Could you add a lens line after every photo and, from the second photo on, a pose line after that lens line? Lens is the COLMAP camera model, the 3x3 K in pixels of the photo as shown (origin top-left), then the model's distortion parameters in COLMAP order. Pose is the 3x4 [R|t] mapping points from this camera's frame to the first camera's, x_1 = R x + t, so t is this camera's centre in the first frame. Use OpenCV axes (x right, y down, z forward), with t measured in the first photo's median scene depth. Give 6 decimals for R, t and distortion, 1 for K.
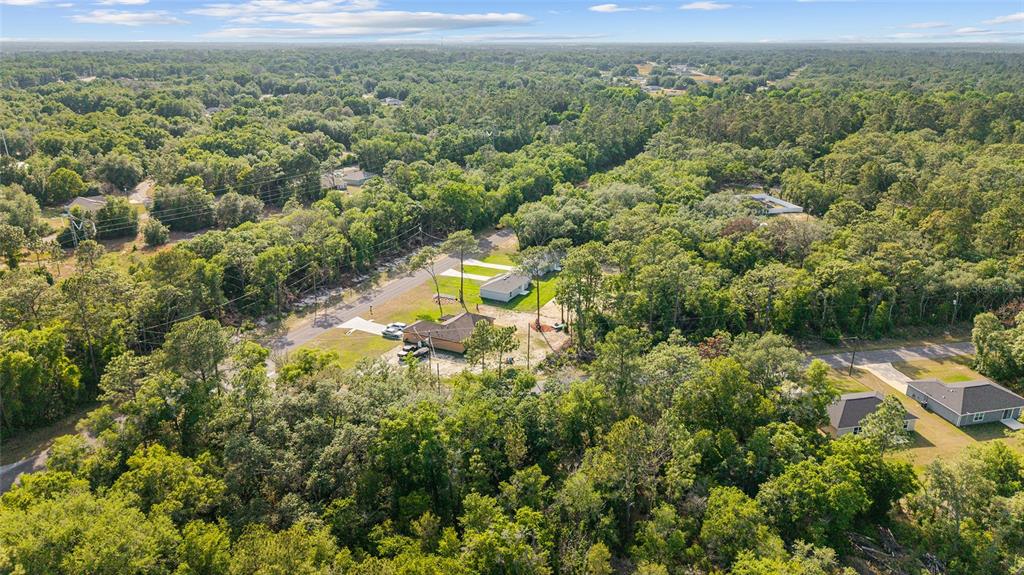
lens RADIAL K [[684.9, 0, 512.0], [0, 684.9, 287.5], [0, 0, 1]] dist [0.042572, -0.071555]
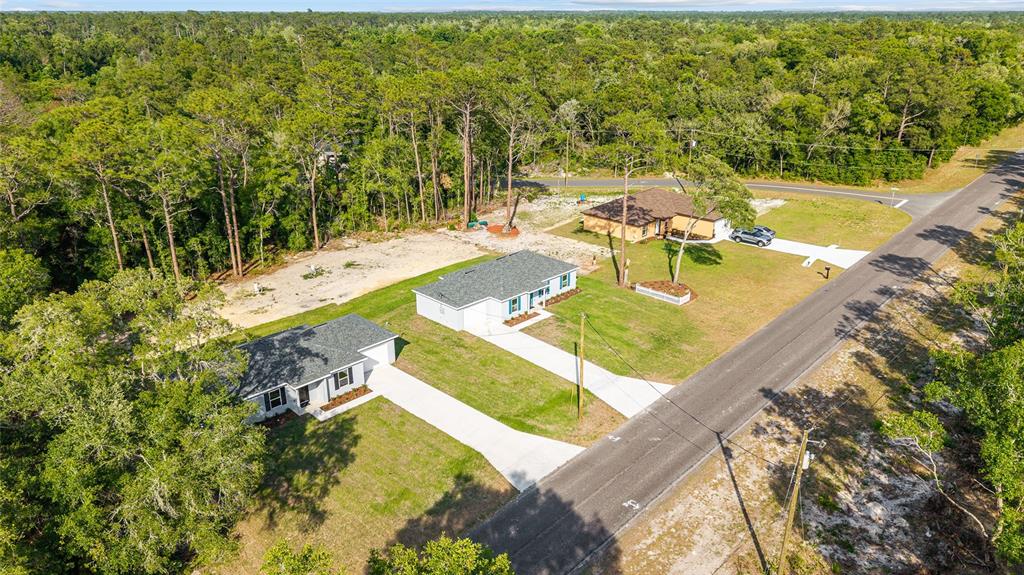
lens RADIAL K [[684.9, 0, 512.0], [0, 684.9, 287.5], [0, 0, 1]] dist [0.042572, -0.071555]
pose [[-0.950193, -0.121752, 0.286898, -0.107239], [0.095355, 0.762825, 0.639536, -0.213207], [-0.296717, 0.635039, -0.713221, 1.069770]]
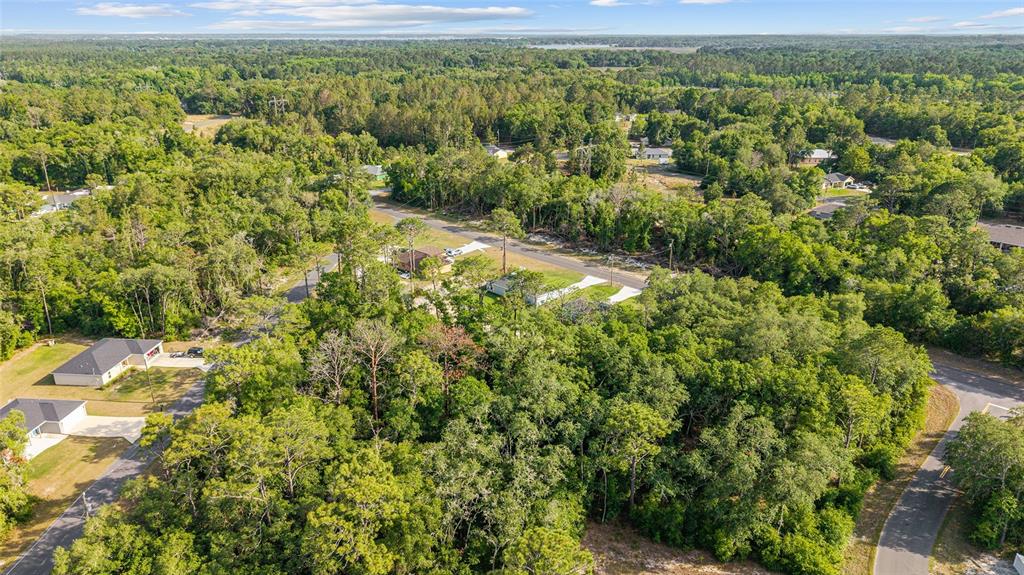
lens RADIAL K [[684.9, 0, 512.0], [0, 684.9, 287.5], [0, 0, 1]] dist [0.042572, -0.071555]
pose [[-0.308916, 0.322535, -0.894730, 0.691973], [-0.316127, 0.852435, 0.416435, -0.324999], [0.897014, 0.411492, -0.161369, 0.951671]]
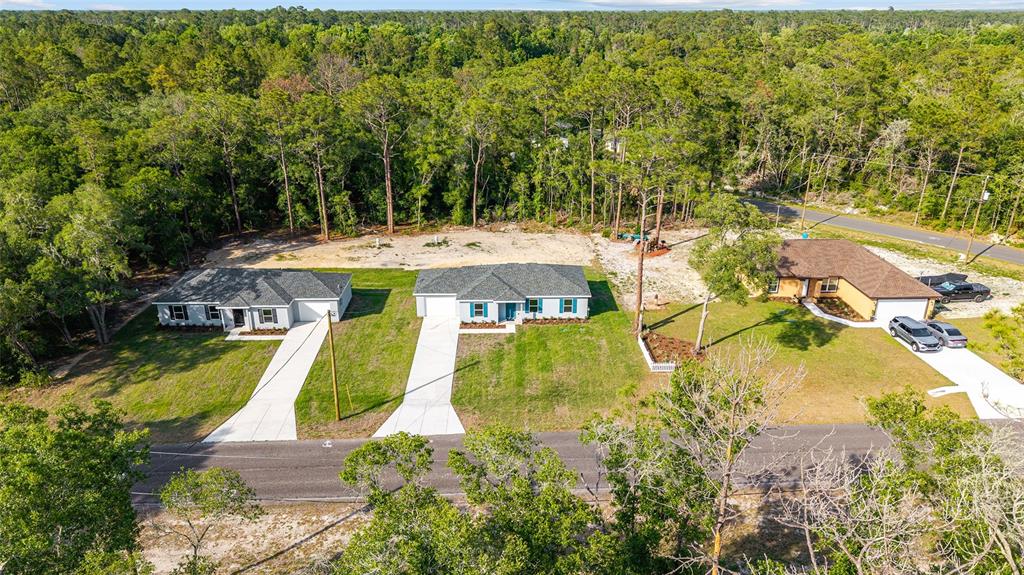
lens RADIAL K [[692.8, 0, 515.9], [0, 692.8, 284.5], [0, 0, 1]] dist [0.043481, -0.085731]
pose [[-0.468721, -0.327413, 0.820428, -0.272776], [0.287408, 0.821712, 0.492125, -0.162358], [-0.835283, 0.466466, -0.291052, 0.922899]]
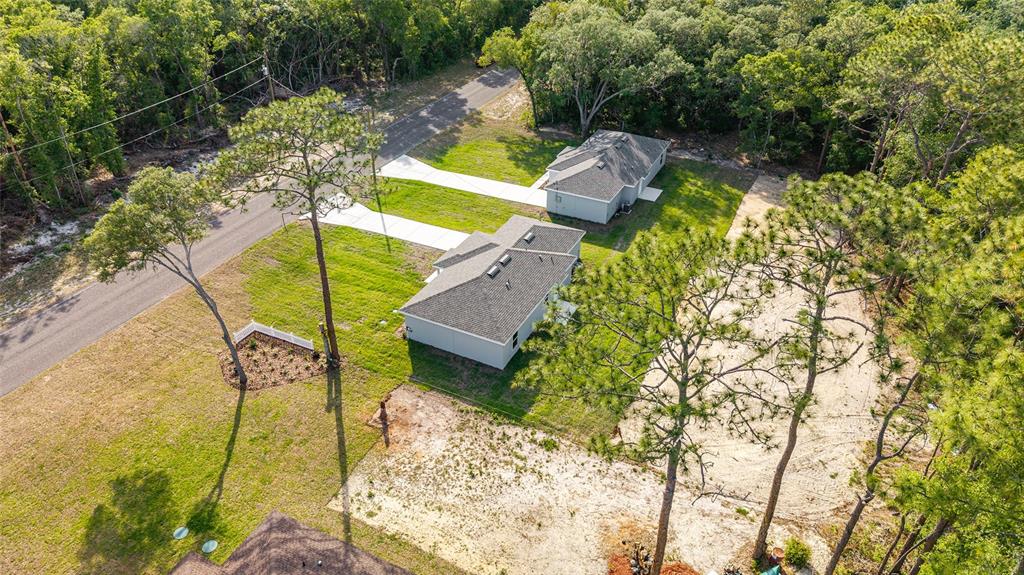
lens RADIAL K [[695.1, 0, 510.1], [0, 695.1, 269.6], [0, 0, 1]] dist [0.047323, -0.066696]
pose [[0.999963, 0.005450, 0.006655, -0.005223], [-0.006770, 0.975908, 0.218078, -0.061551], [-0.005306, -0.218115, 0.975909, 0.590295]]
